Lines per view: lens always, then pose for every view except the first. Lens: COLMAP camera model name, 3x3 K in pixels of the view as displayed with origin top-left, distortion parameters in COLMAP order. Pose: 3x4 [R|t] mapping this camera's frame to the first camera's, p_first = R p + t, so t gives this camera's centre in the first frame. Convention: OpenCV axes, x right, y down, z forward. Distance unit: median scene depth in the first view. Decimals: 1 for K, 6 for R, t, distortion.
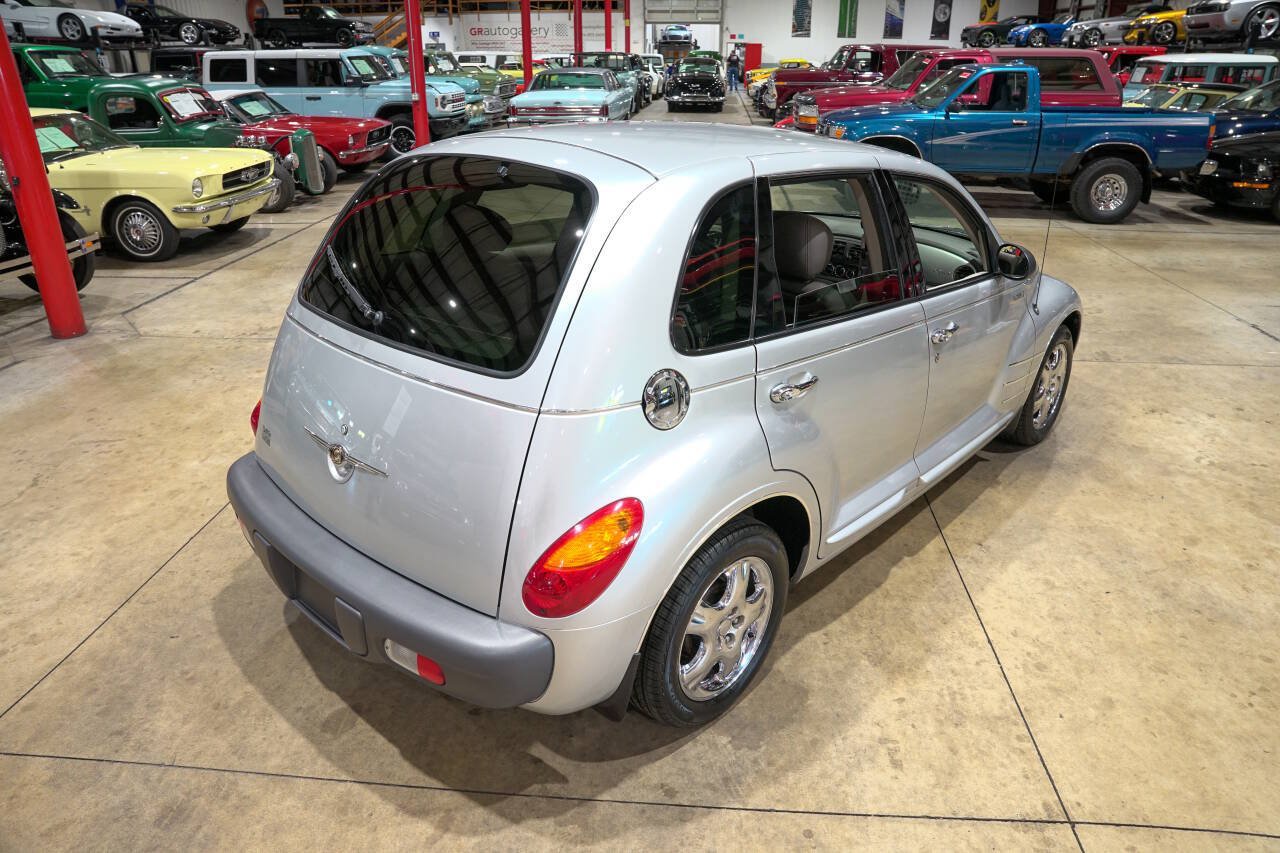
lens RADIAL K [[876.6, 0, 641.8], [0, 876.6, 429.1], [0, 0, 1]] dist [-0.138723, 0.107845]
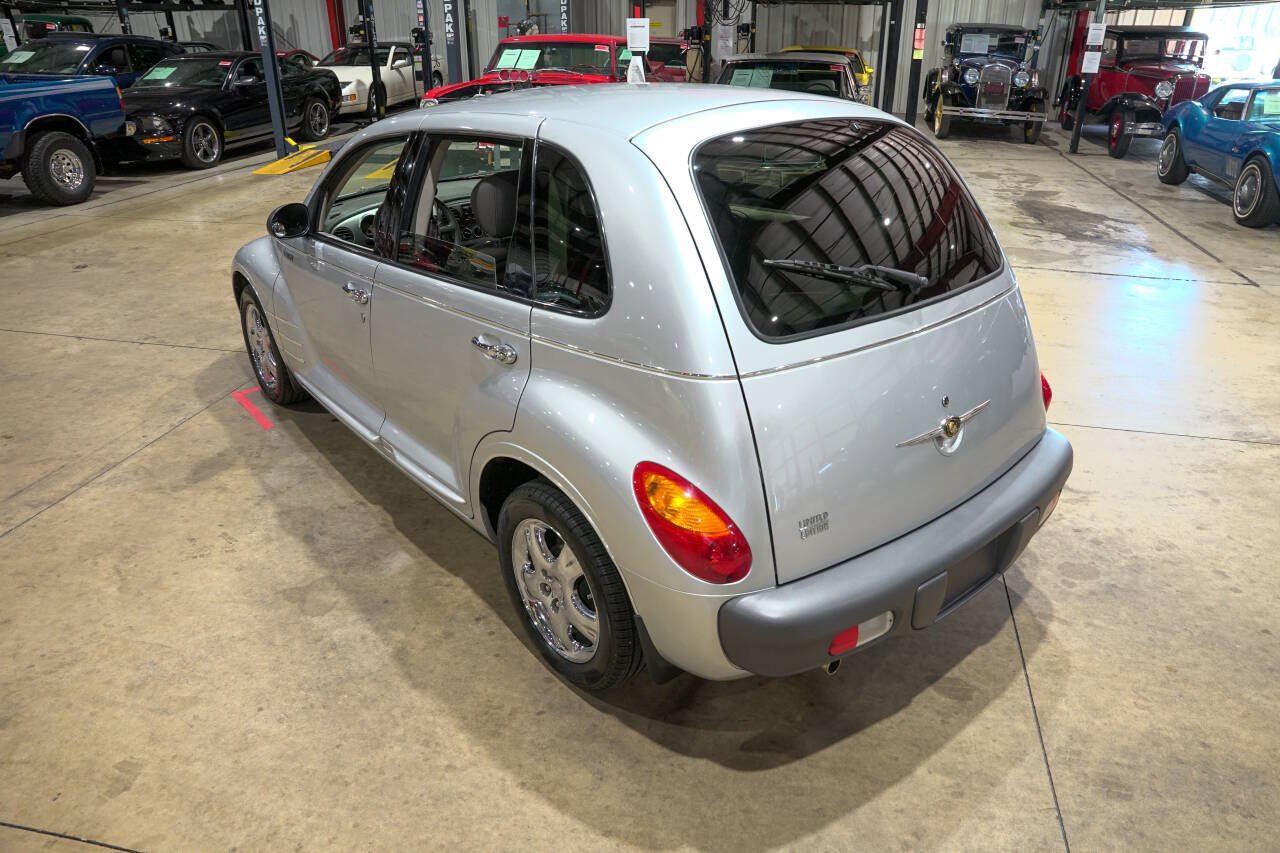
lens RADIAL K [[876.6, 0, 644.5], [0, 876.6, 428.4], [0, 0, 1]] dist [-0.138723, 0.107845]
pose [[0.139850, -0.432011, 0.890959, -1.152549], [0.399358, 0.847980, 0.348486, -0.406630], [-0.906066, 0.307076, 0.291117, 0.931202]]
